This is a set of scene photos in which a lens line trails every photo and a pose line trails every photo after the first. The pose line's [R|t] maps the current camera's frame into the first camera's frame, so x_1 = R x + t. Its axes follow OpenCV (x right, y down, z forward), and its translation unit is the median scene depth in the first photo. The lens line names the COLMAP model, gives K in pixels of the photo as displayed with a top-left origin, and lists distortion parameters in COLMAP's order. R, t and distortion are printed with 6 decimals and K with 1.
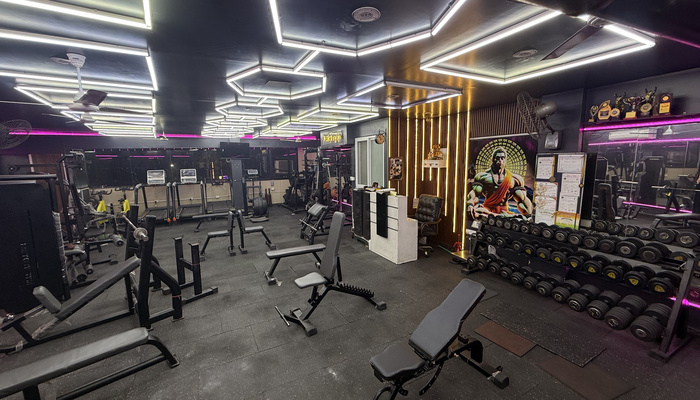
lens RADIAL K [[279.9, 0, 347.9], [0, 279.9, 197.4], [0, 0, 1]] dist [0.001220, -0.000319]
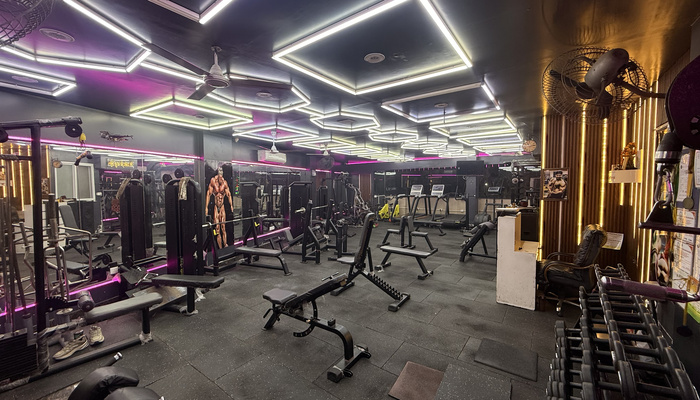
lens RADIAL K [[279.9, 0, 347.6], [0, 279.9, 199.3], [0, 0, 1]] dist [0.001220, -0.000319]
pose [[0.427981, 0.063336, -0.901566, 0.707208], [-0.123508, 0.992282, 0.011079, -0.006777], [0.895309, 0.106609, 0.432501, 0.251258]]
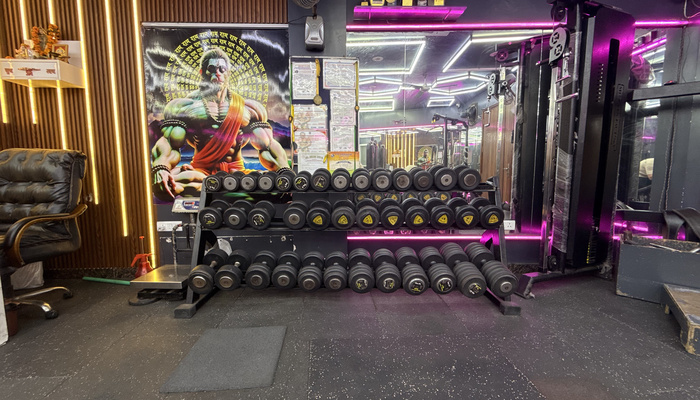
lens RADIAL K [[279.9, 0, 346.9], [0, 279.9, 199.3], [0, 0, 1]] dist [0.001220, -0.000319]
pose [[0.435303, -0.072966, 0.897322, 0.152994], [0.122410, 0.992251, 0.021303, 0.113871], [-0.891923, 0.100568, 0.440862, 0.547032]]
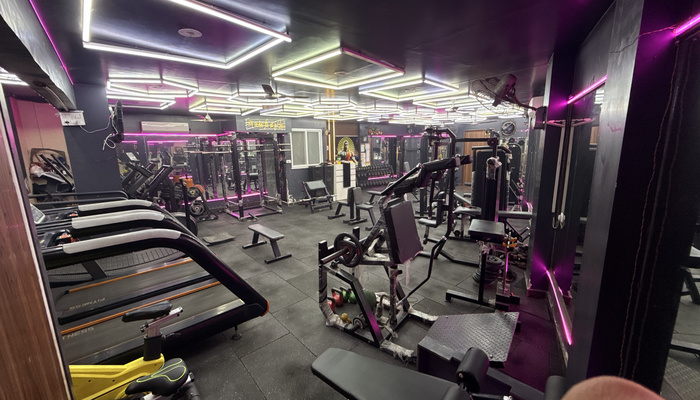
lens RADIAL K [[279.9, 0, 351.6], [0, 279.9, 199.0], [0, 0, 1]] dist [0.001220, -0.000319]
pose [[-0.241017, -0.166056, 0.956209, -1.779277], [0.150699, 0.966900, 0.205897, -0.170421], [-0.958750, 0.193725, -0.208015, 1.474006]]
